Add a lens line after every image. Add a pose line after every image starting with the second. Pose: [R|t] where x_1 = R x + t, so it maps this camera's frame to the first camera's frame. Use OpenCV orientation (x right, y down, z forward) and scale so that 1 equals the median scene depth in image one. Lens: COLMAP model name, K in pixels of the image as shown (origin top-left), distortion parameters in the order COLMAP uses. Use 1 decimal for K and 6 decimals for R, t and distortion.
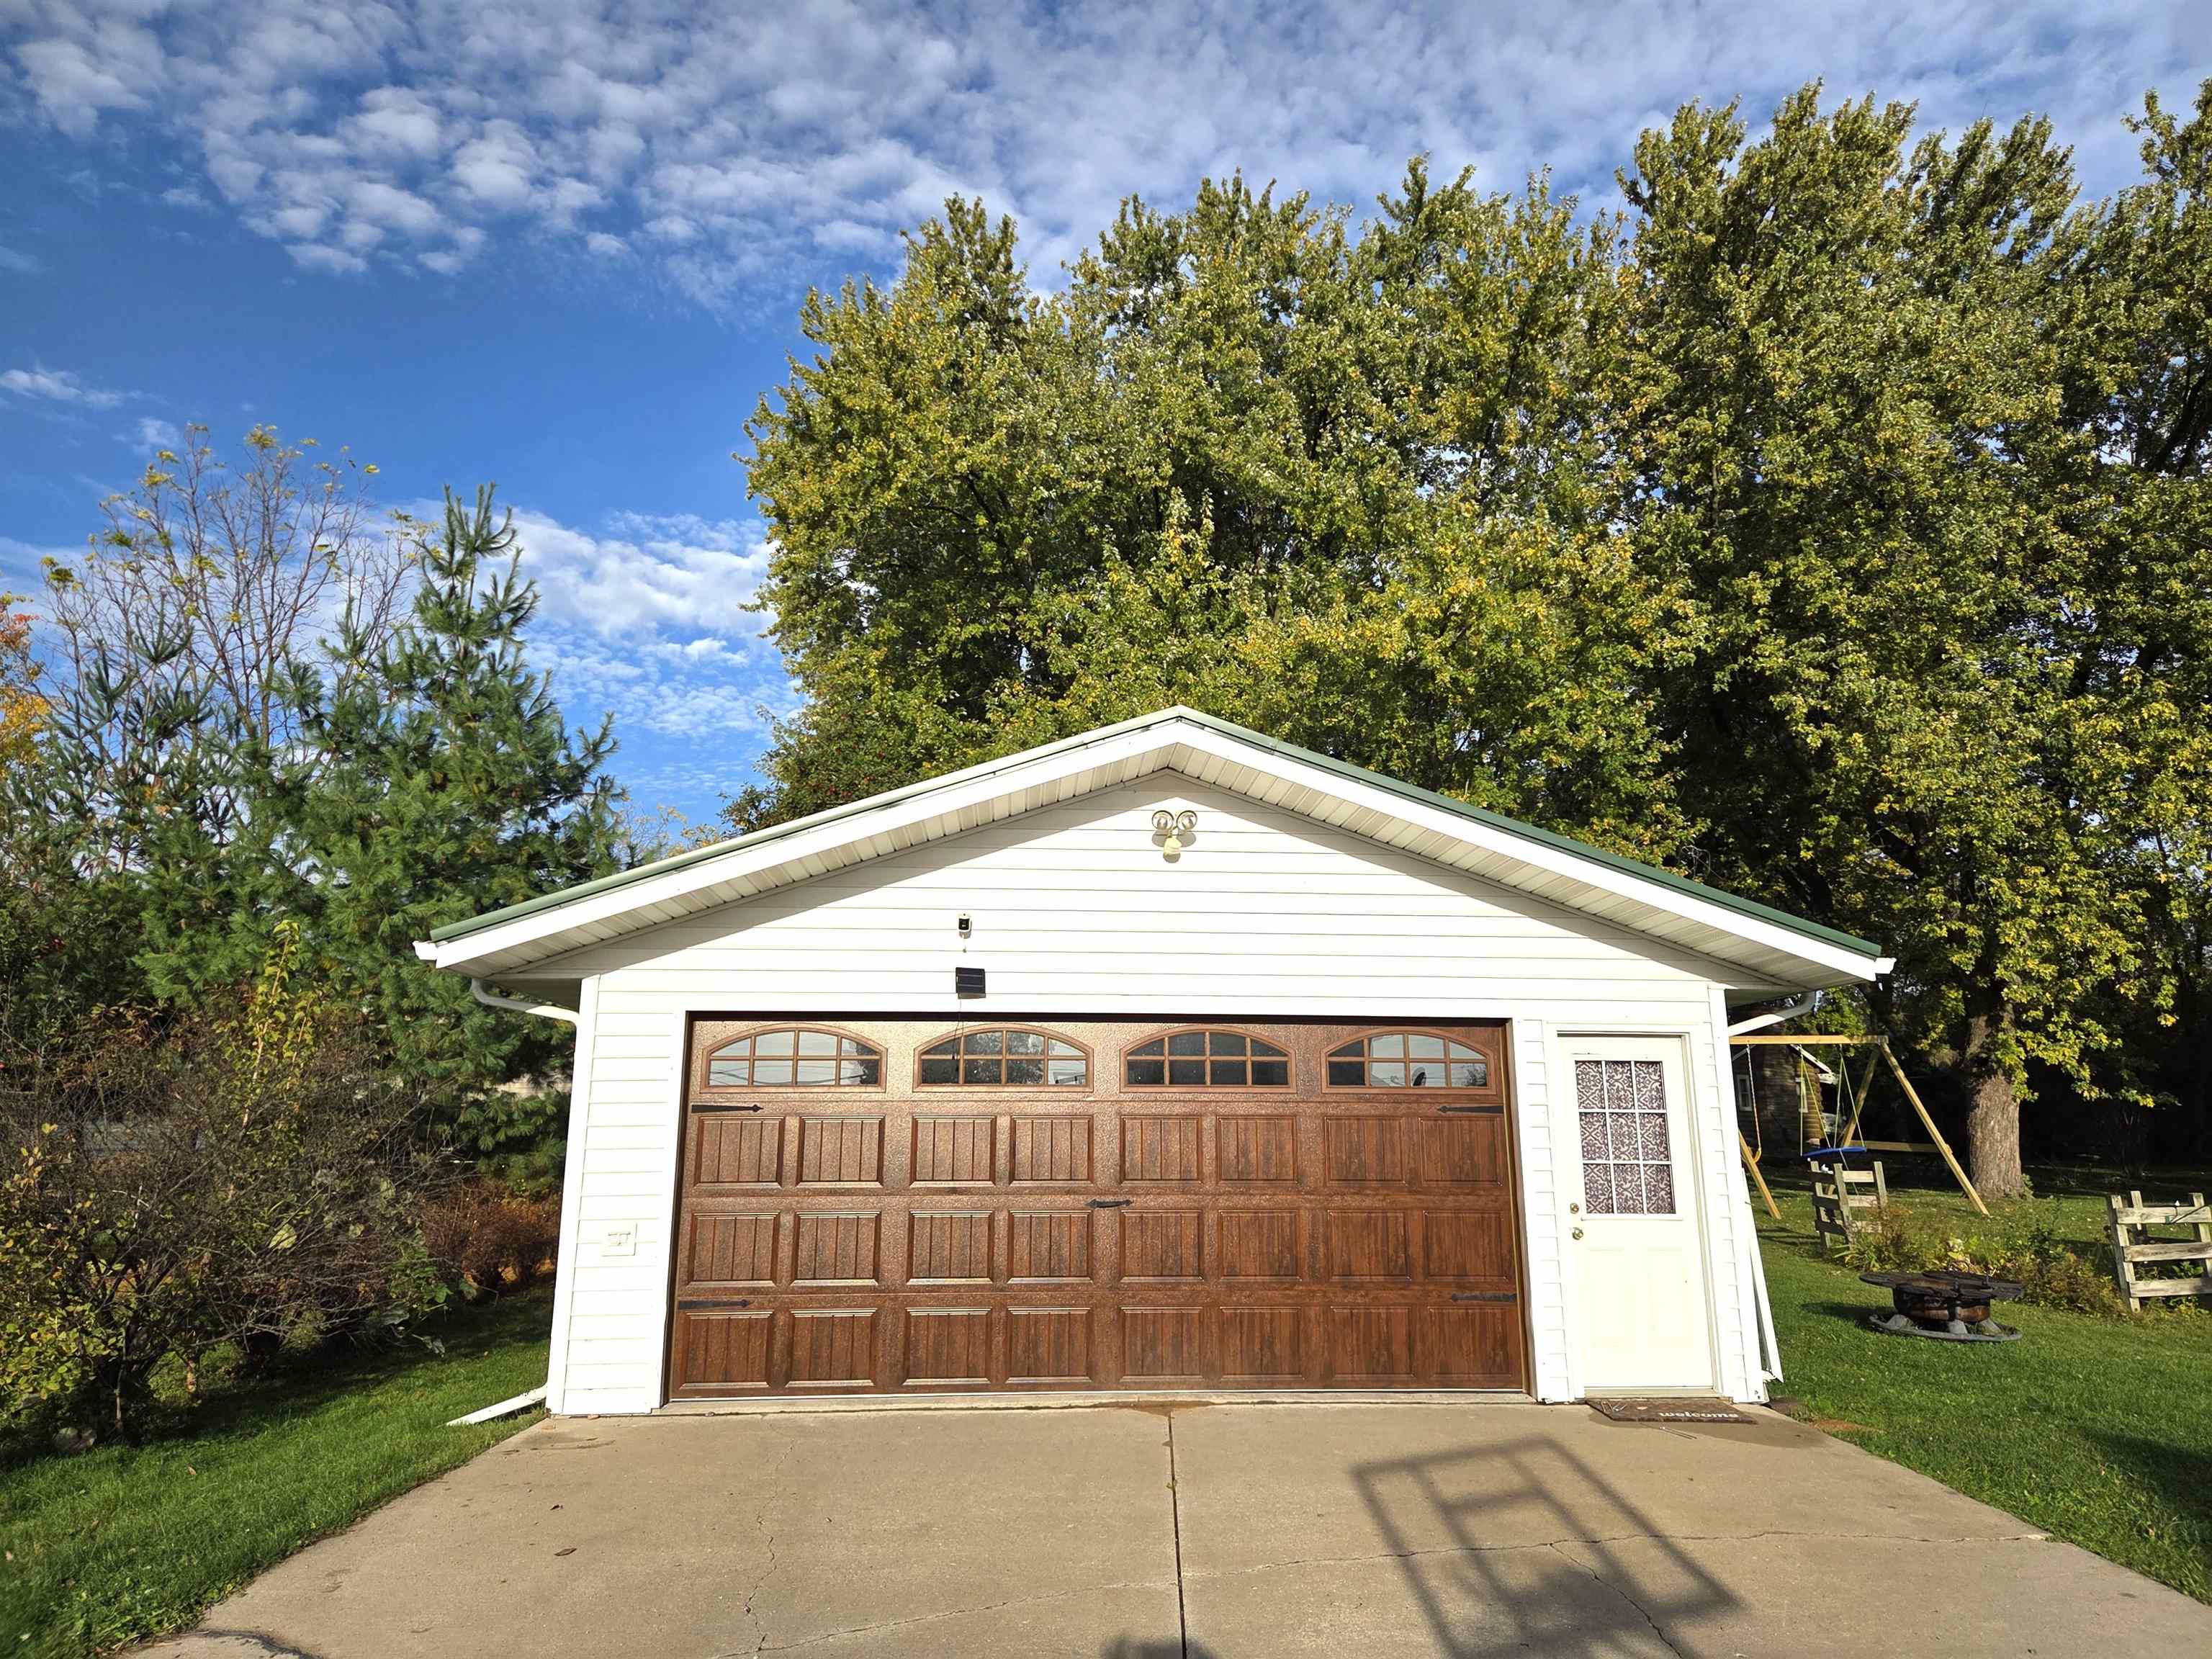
lens RADIAL K [[1422.3, 0, 1106.0], [0, 1422.3, 829.5], [0, 0, 1]] dist [0.068600, -0.043895]
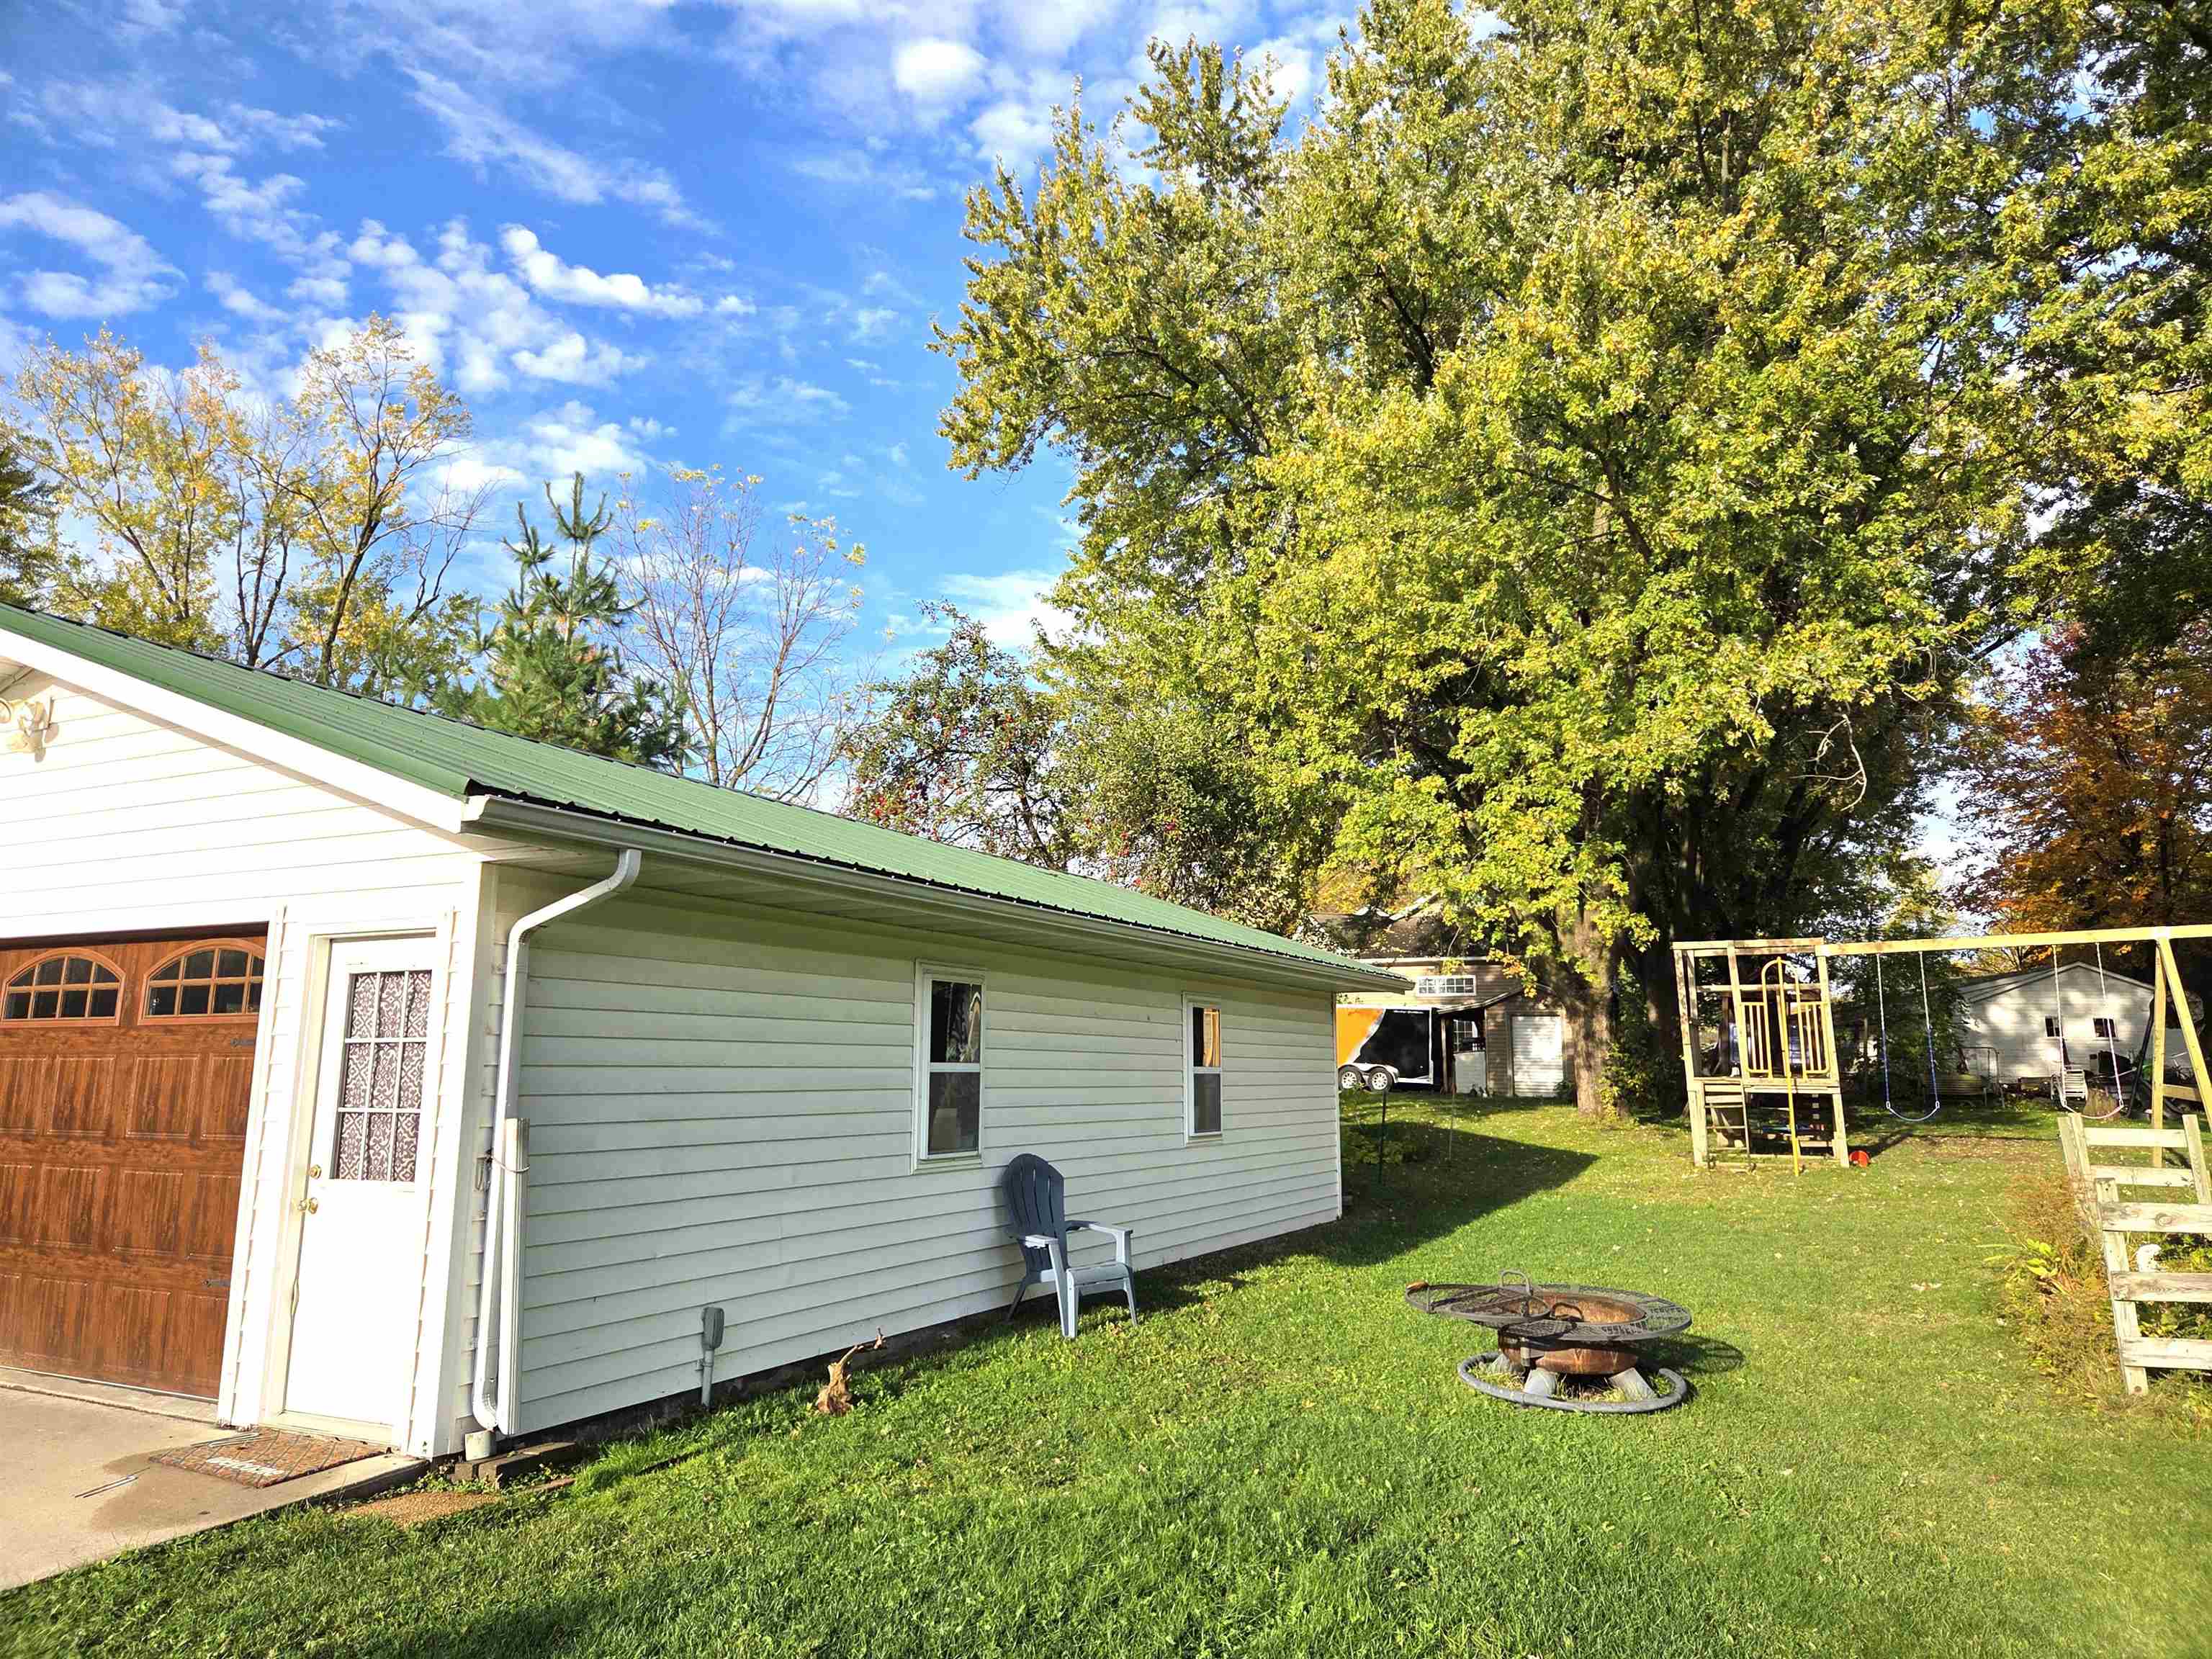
lens RADIAL K [[1422.3, 0, 1106.0], [0, 1422.3, 829.5], [0, 0, 1]] dist [0.068600, -0.043895]
pose [[0.859168, -0.081253, -0.505201, 1.062614], [0.105133, 0.994279, 0.018882, 0.115874], [0.500776, -0.069336, 0.862795, 0.568784]]
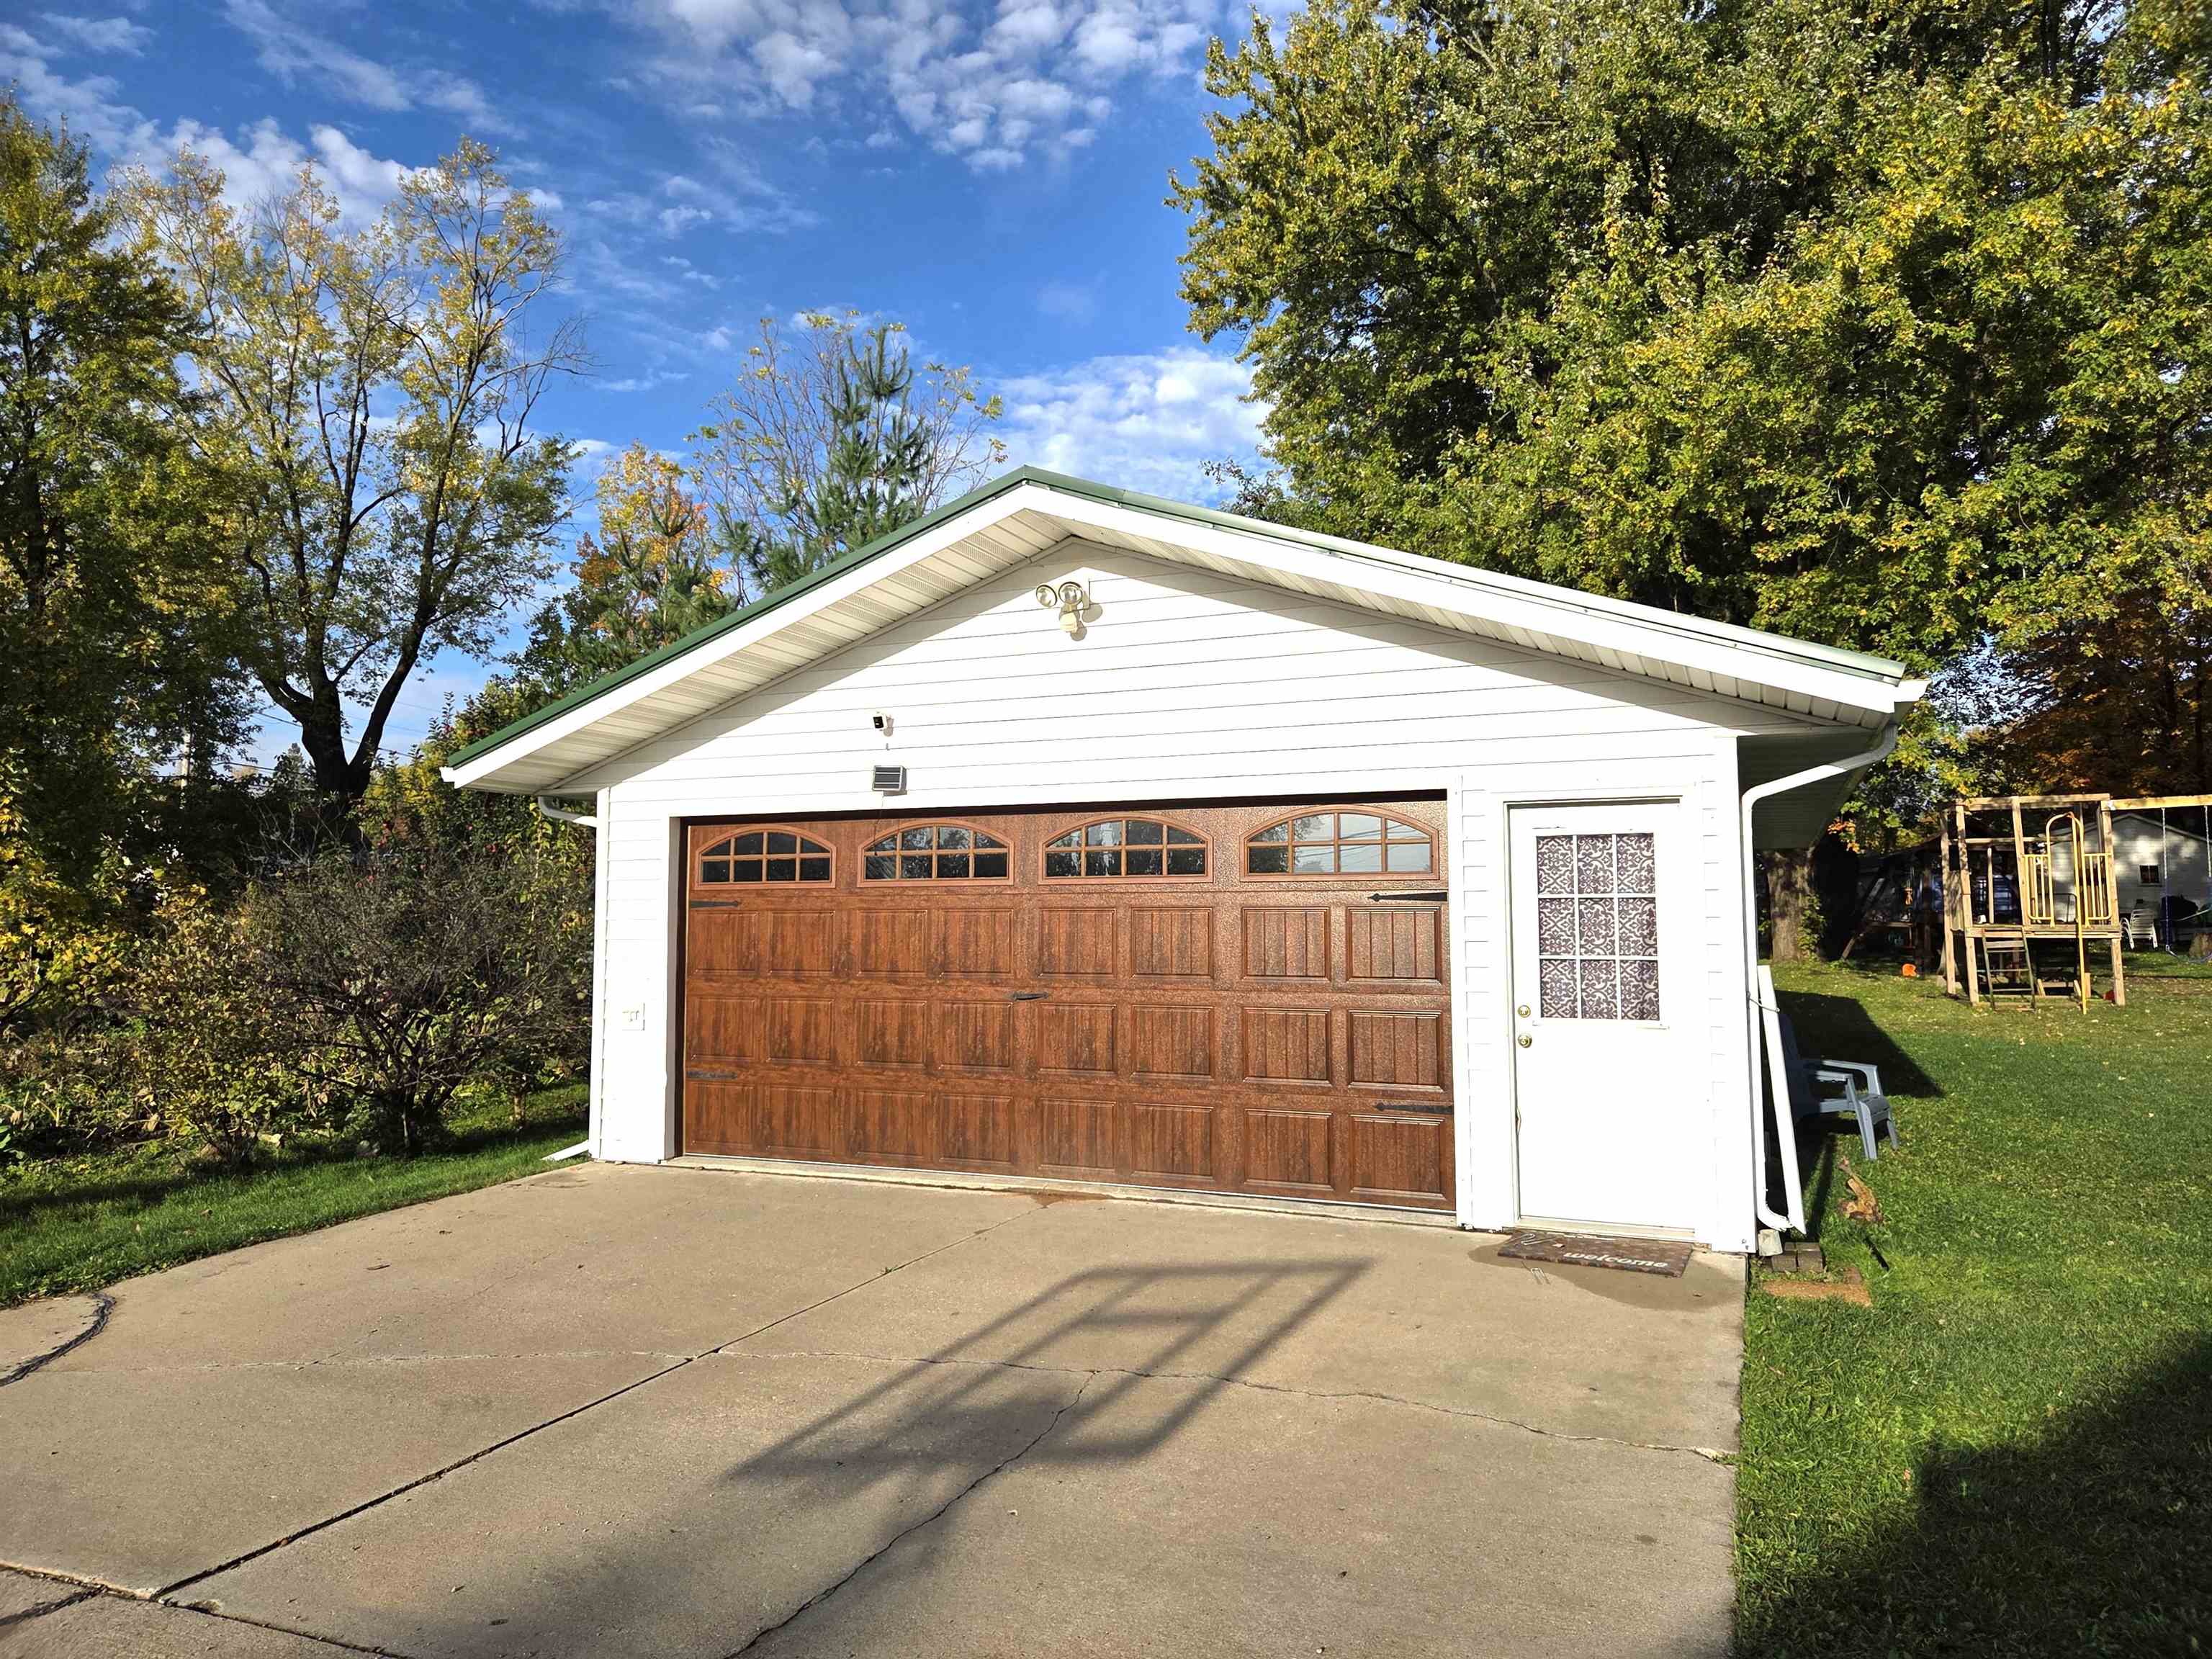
lens RADIAL K [[1422.3, 0, 1106.0], [0, 1422.3, 829.5], [0, 0, 1]] dist [0.068600, -0.043895]
pose [[0.889013, -0.033060, -0.456686, 0.490140], [0.100858, 0.987032, 0.124884, 0.031632], [0.446635, -0.157084, 0.880819, 0.177690]]
